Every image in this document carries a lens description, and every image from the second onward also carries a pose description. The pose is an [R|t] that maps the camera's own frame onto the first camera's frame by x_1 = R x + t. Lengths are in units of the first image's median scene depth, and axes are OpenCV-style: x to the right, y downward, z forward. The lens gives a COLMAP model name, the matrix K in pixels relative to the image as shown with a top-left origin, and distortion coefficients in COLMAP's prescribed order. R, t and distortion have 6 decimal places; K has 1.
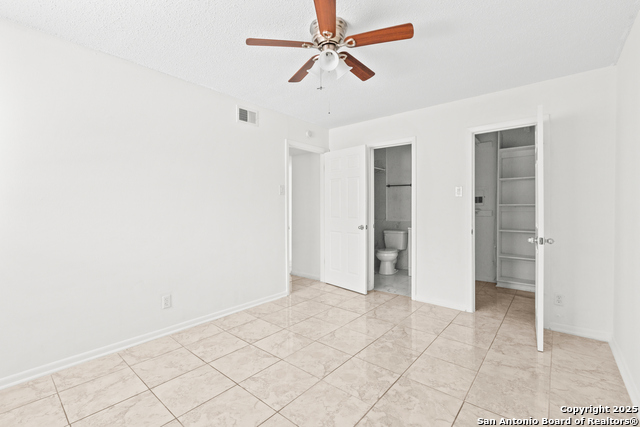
lens RADIAL K [[284.5, 0, 317.6], [0, 284.5, 210.3], [0, 0, 1]] dist [-0.000960, -0.000178]
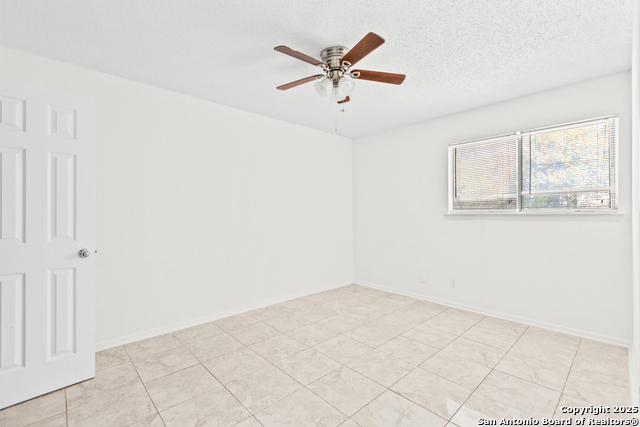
lens RADIAL K [[284.5, 0, 317.6], [0, 284.5, 210.3], [0, 0, 1]] dist [-0.000960, -0.000178]
pose [[-0.993065, 0.005590, 0.117436, -0.018106], [0.005998, 0.999977, 0.003123, -0.024312], [-0.117416, 0.003806, -0.993076, 2.044438]]
